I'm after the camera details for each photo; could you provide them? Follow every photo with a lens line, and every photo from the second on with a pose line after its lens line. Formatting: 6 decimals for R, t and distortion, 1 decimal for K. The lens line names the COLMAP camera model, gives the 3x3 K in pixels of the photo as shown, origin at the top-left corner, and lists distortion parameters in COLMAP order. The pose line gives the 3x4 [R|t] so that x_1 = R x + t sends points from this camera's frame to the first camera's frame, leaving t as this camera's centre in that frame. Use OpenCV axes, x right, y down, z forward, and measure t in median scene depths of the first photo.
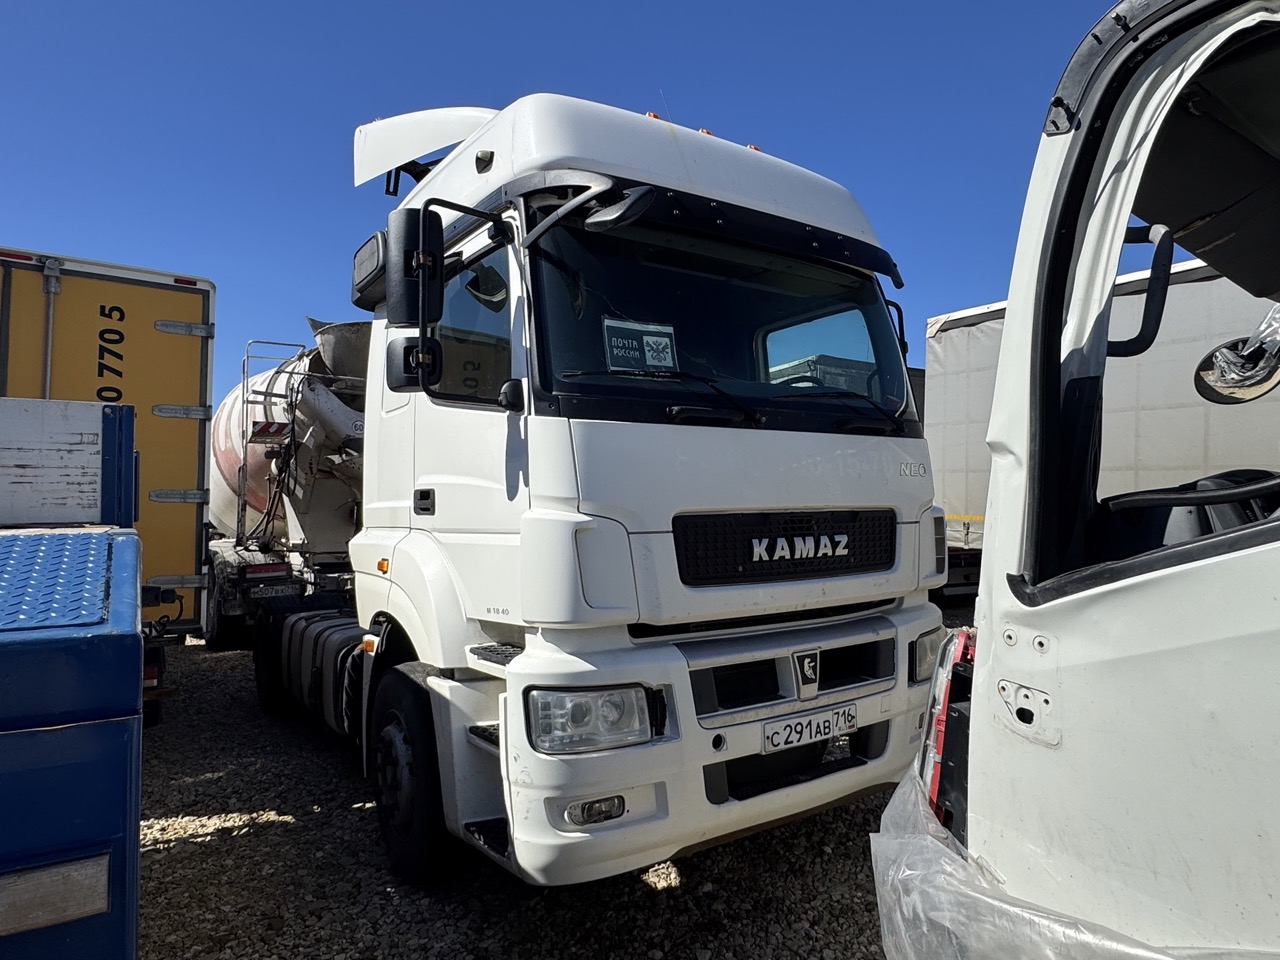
lens RADIAL K [[789.9, 0, 638.5], [0, 789.9, 483.3], [0, 0, 1]] dist [0.002123, -0.000179]
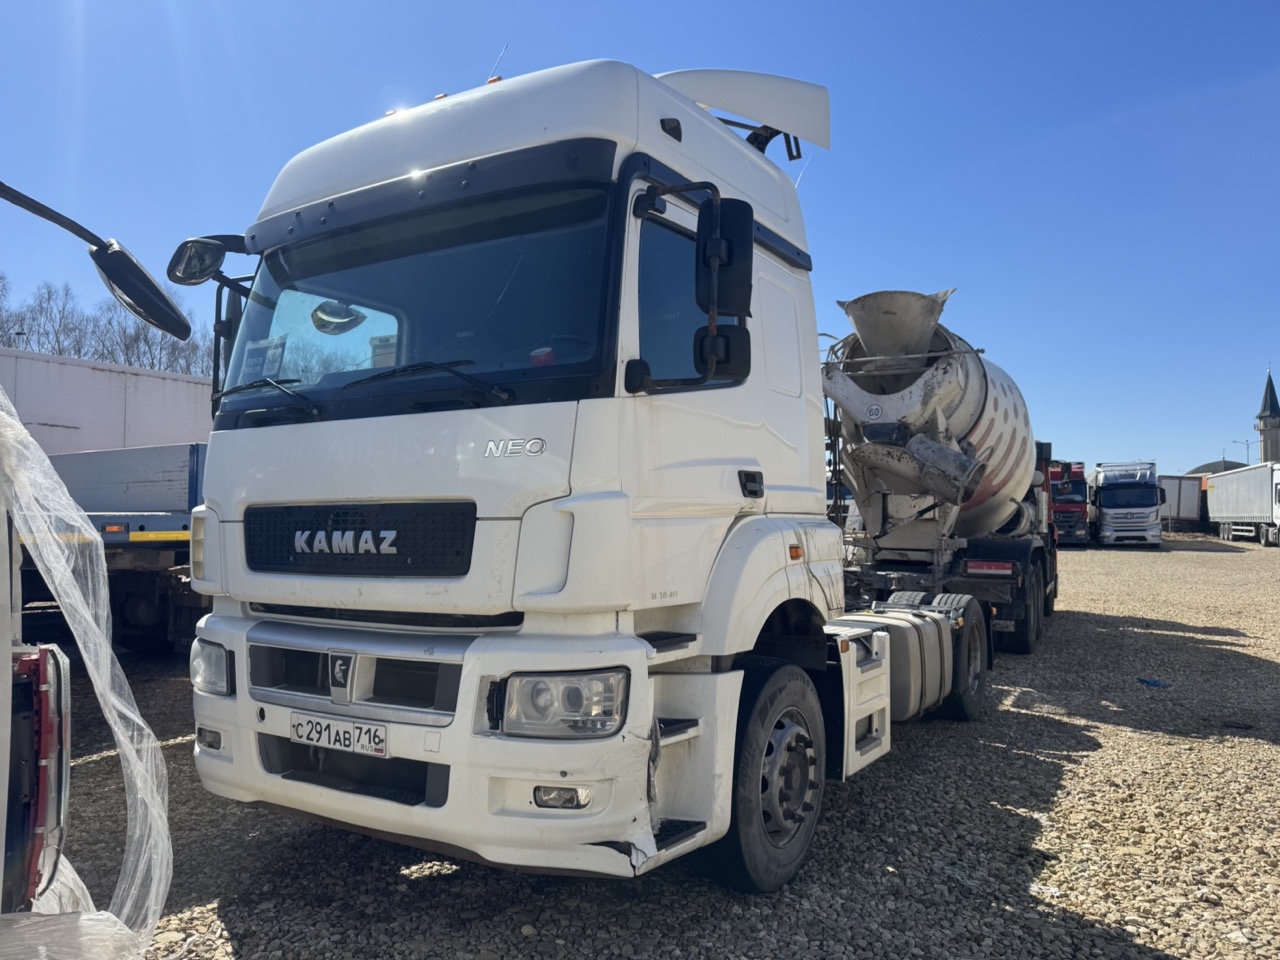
lens RADIAL K [[904.5, 0, 640.7], [0, 904.5, 478.7], [0, 0, 1]] dist [0.003055, -0.003133]
pose [[0.418034, -0.026934, -0.908032, 1.334338], [0.034035, 0.999323, -0.013973, 0.033432], [0.907794, -0.025064, 0.418668, 0.872783]]
